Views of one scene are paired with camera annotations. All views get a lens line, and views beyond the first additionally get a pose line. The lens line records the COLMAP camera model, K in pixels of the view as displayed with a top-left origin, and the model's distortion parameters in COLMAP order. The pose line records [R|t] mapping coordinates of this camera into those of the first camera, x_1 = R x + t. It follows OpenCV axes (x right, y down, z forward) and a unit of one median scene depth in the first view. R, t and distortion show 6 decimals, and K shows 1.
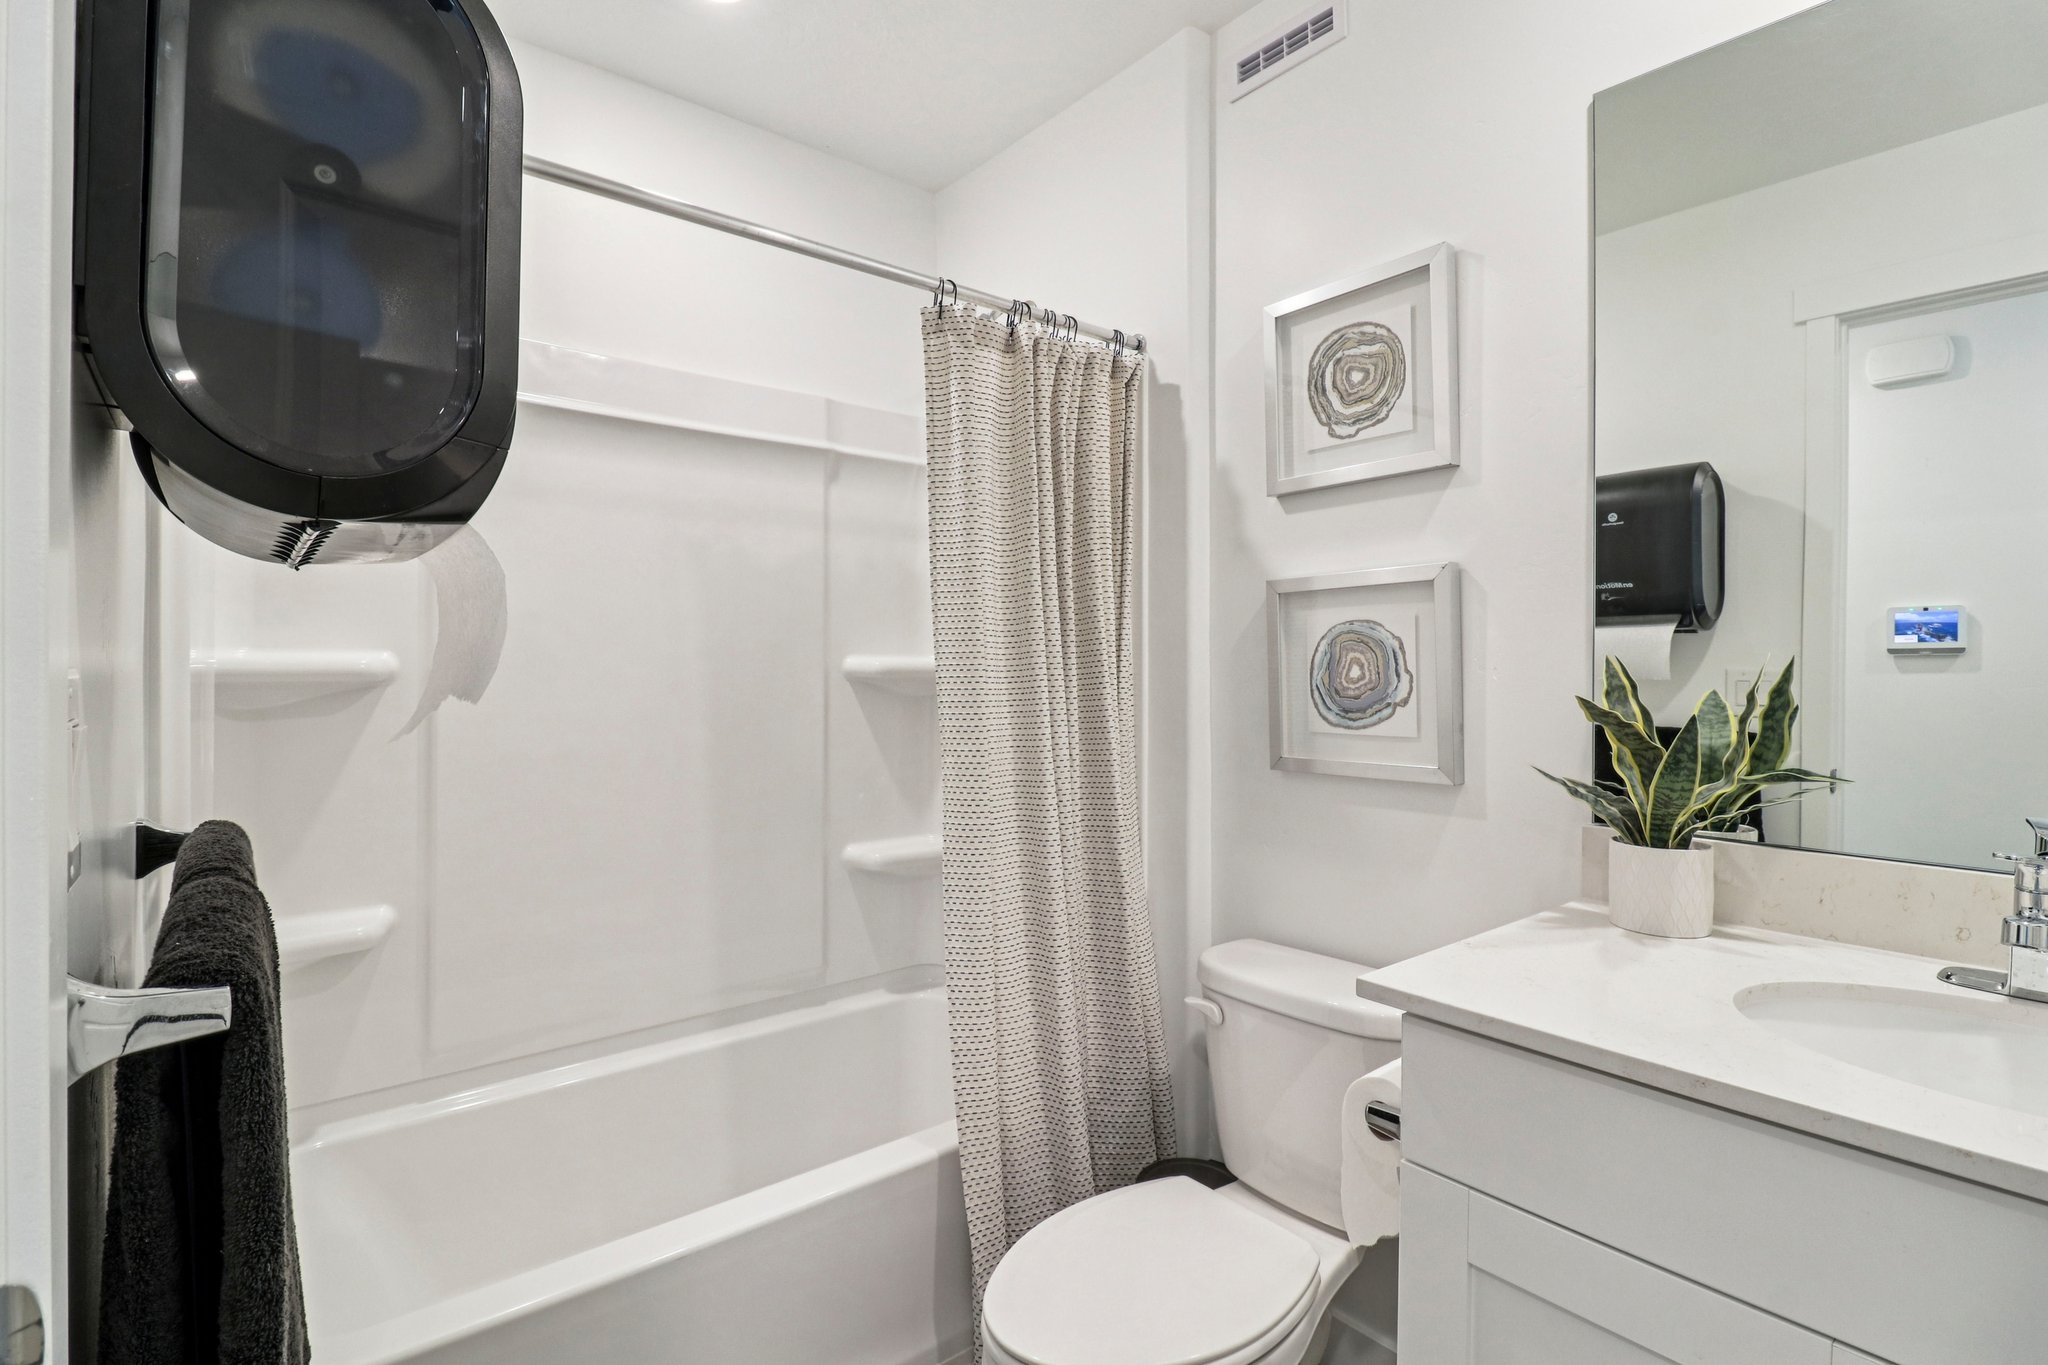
lens RADIAL K [[976.3, 0, 1008.9], [0, 976.3, 665.0], [0, 0, 1]] dist [-0.007162, -0.009071]
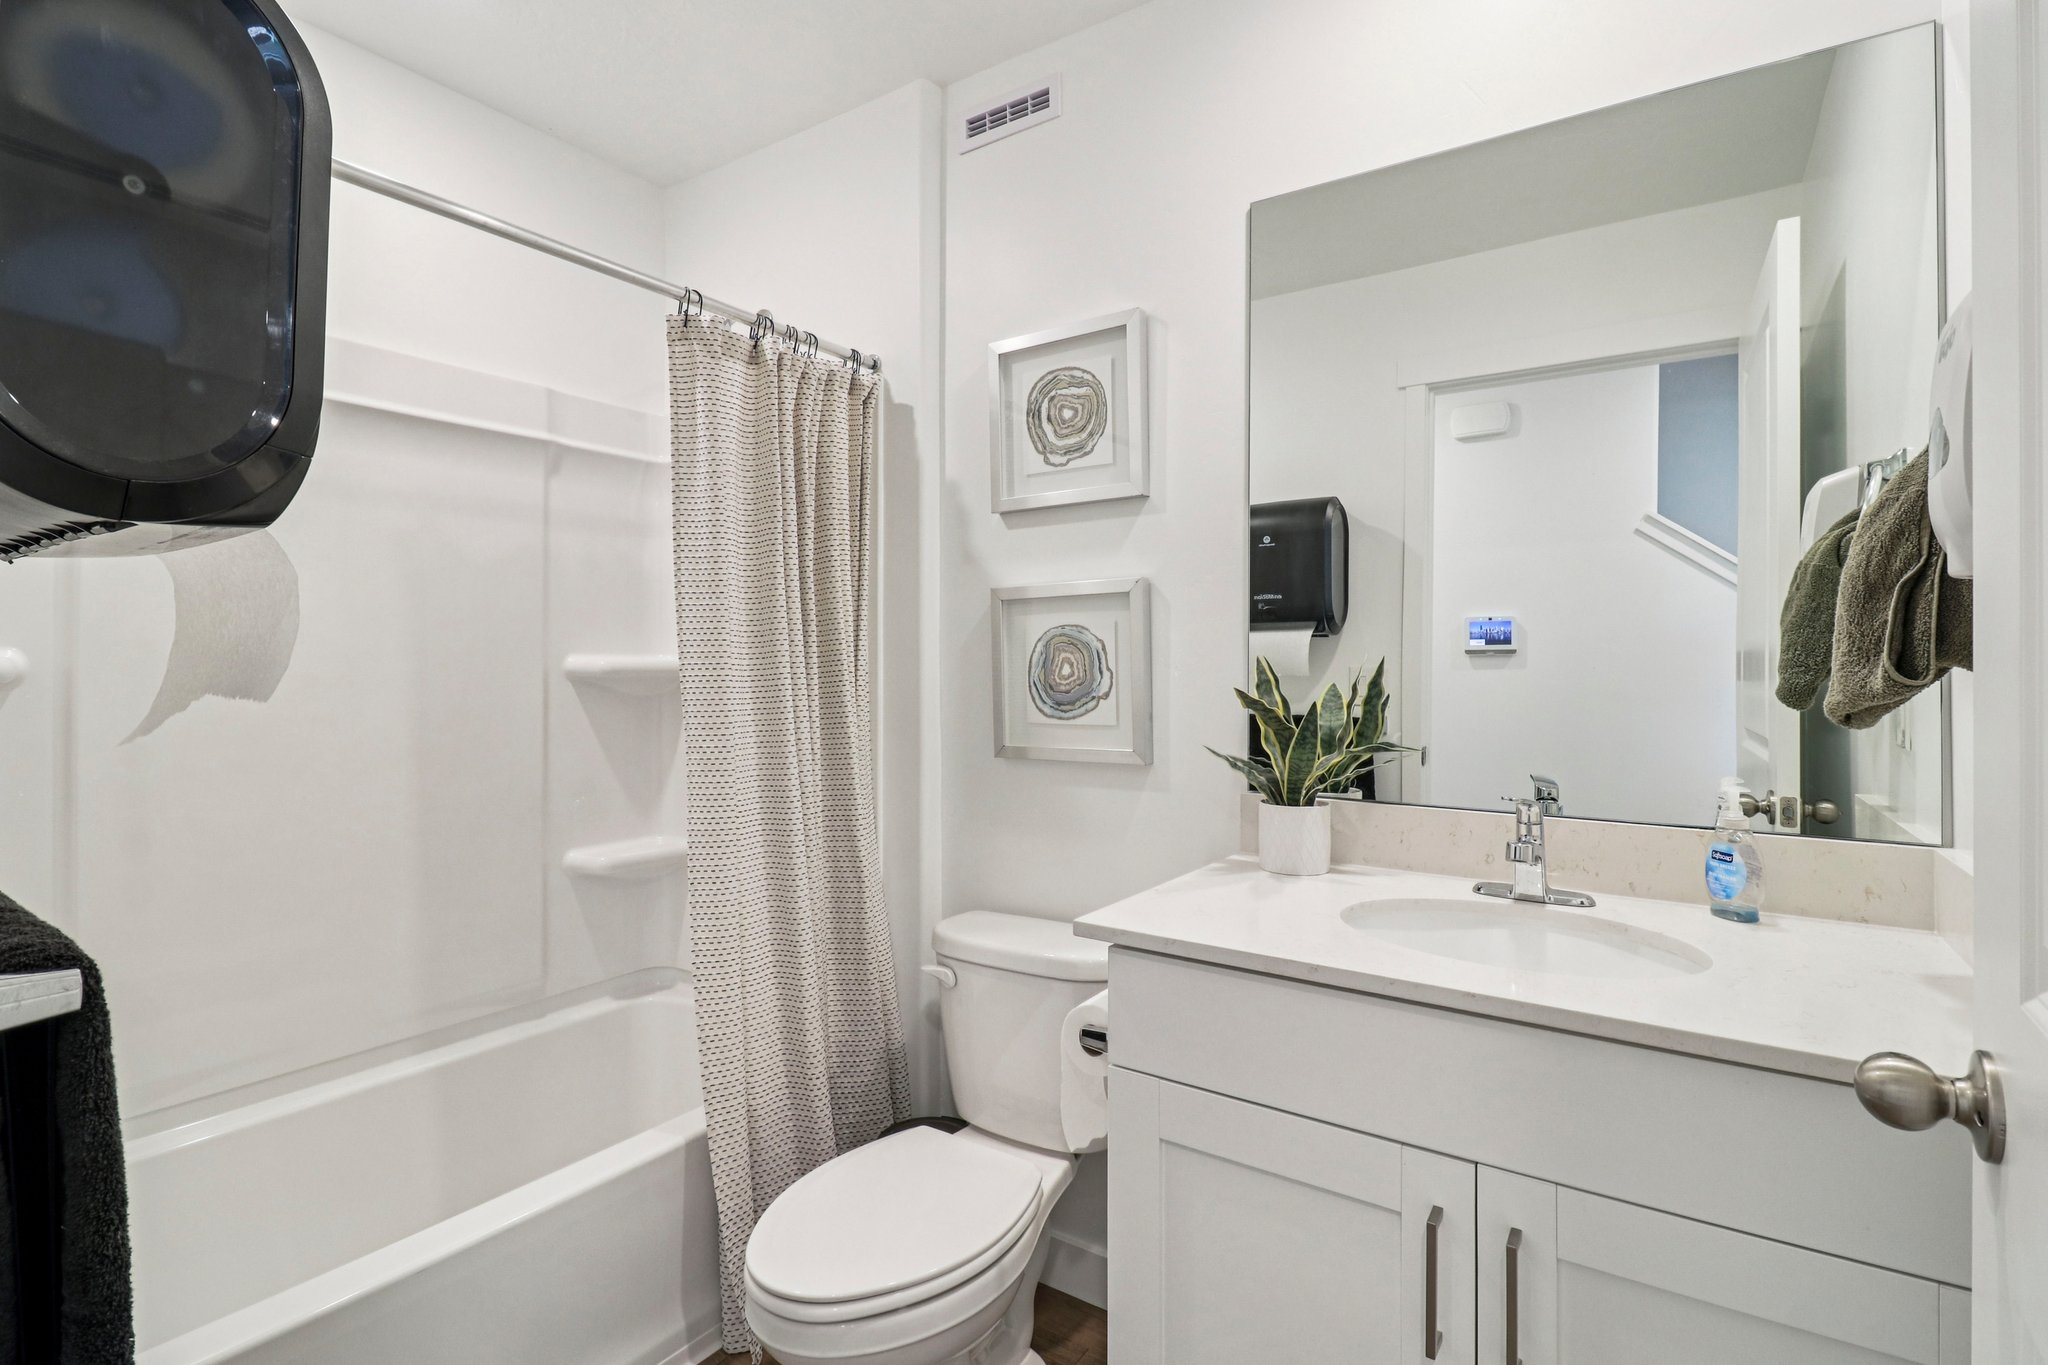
lens RADIAL K [[995.2, 0, 1018.0], [0, 995.2, 657.6], [0, 0, 1]] dist [-0.003557, -0.001202]
pose [[0.955292, 0.001183, 0.295661, -0.045723], [0.000773, 0.999979, -0.006498, 0.000309], [-0.295662, 0.006436, 0.955271, -0.102991]]
